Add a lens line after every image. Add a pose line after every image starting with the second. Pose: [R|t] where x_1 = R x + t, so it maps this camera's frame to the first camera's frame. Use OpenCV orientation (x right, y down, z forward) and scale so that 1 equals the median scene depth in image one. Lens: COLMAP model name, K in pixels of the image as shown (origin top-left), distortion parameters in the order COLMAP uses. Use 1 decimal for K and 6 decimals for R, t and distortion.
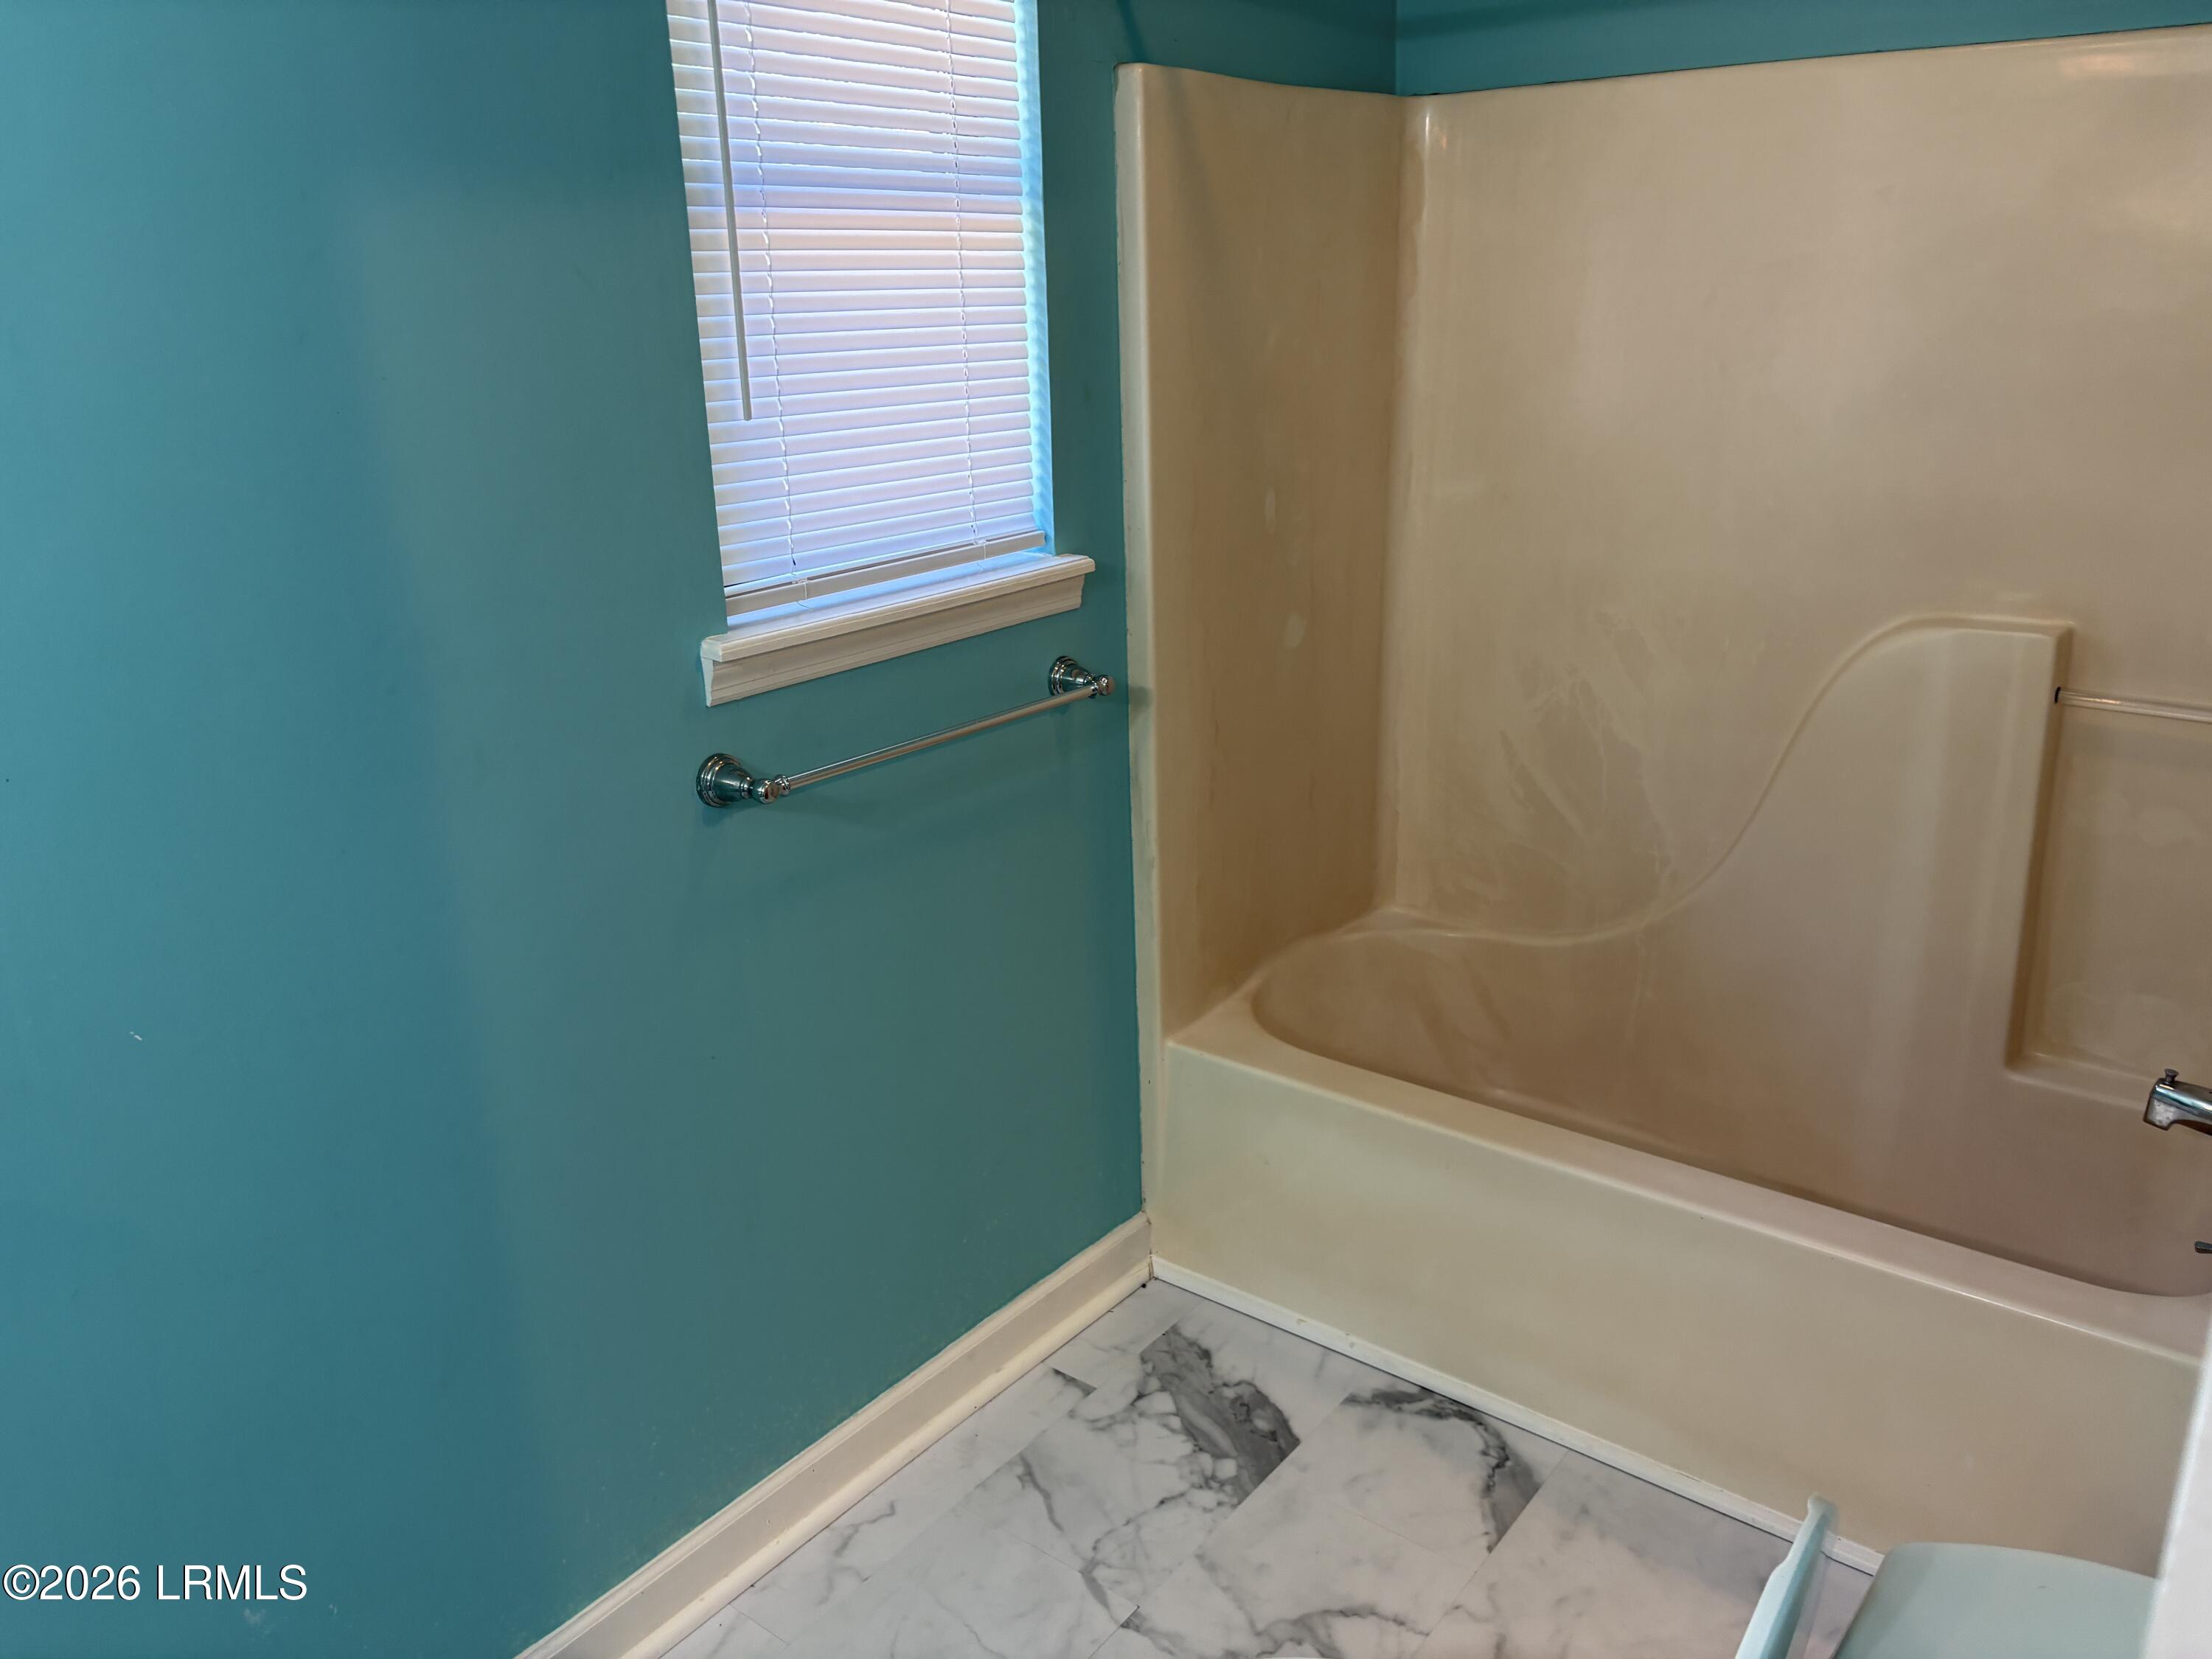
lens RADIAL K [[1660.7, 0, 1101.4], [0, 1660.7, 821.0], [0, 0, 1]] dist [0.013405, -0.004079]
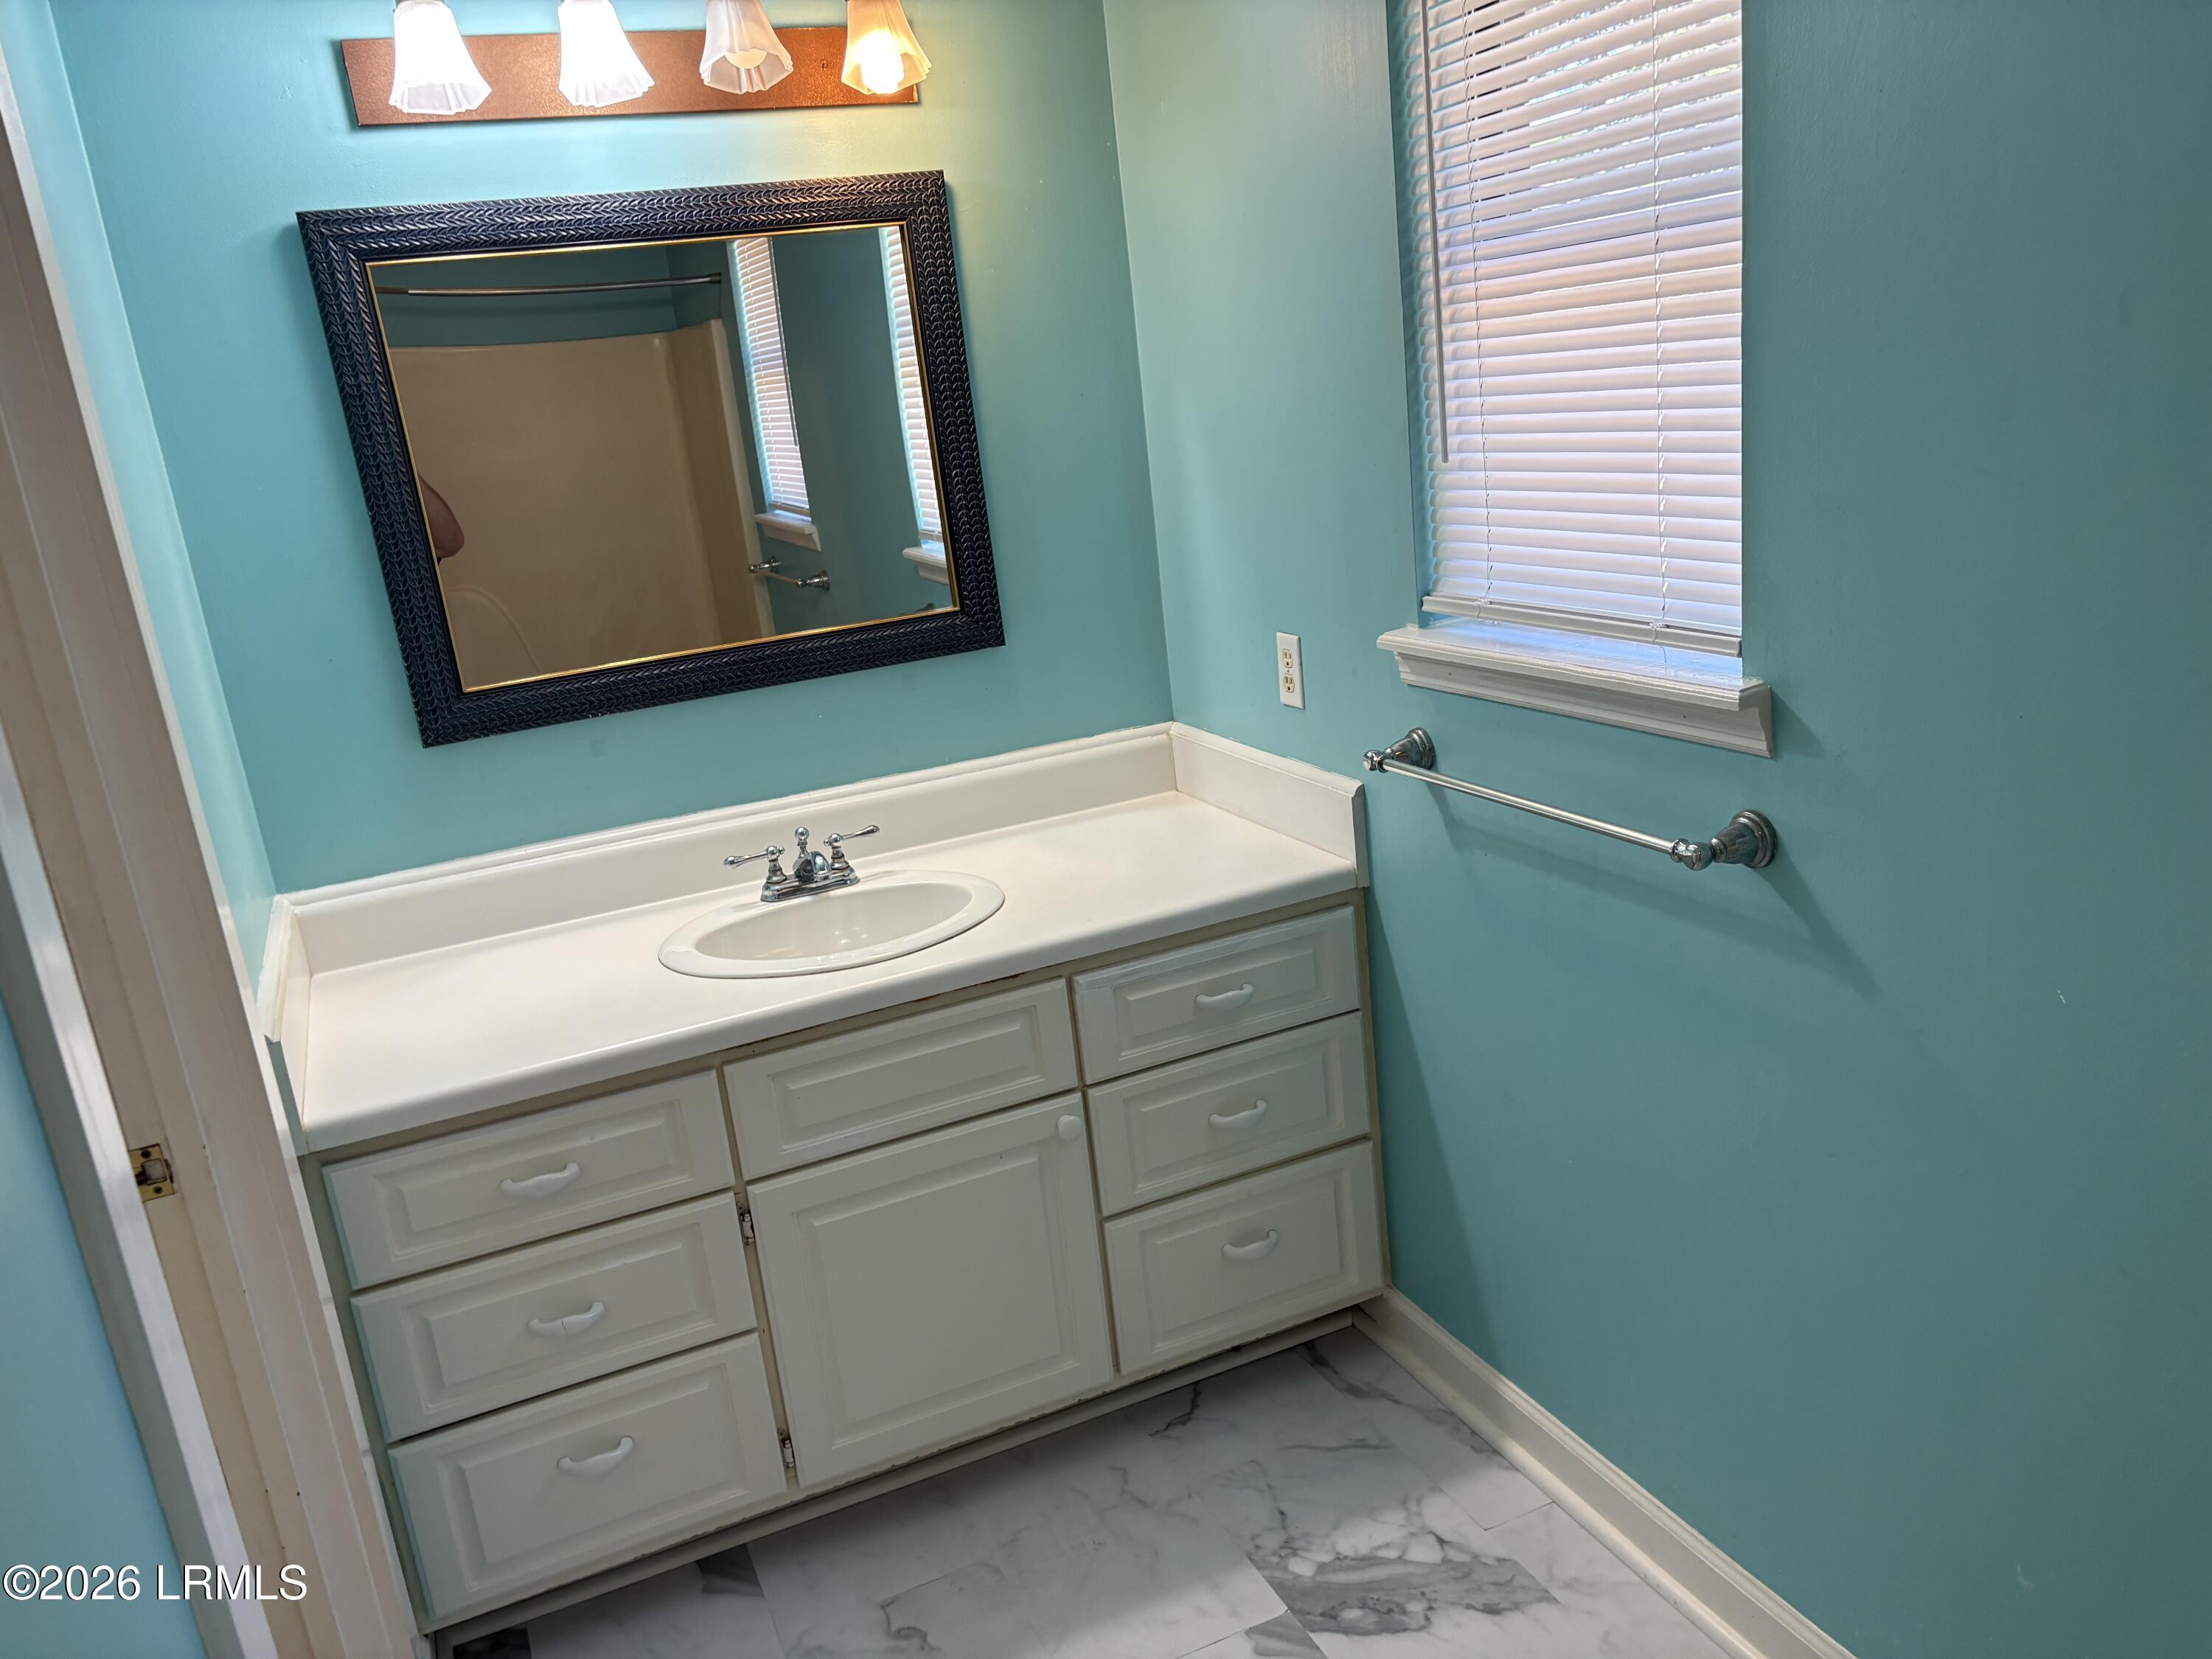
lens RADIAL K [[1660.7, 0, 1102.4], [0, 1660.7, 833.6], [0, 0, 1]] dist [0.013405, -0.004079]
pose [[-0.458848, 0.325730, -0.826655, 0.788144], [-0.155947, 0.886412, 0.435837, -0.397849], [0.874722, 0.328897, -0.355932, 1.089152]]
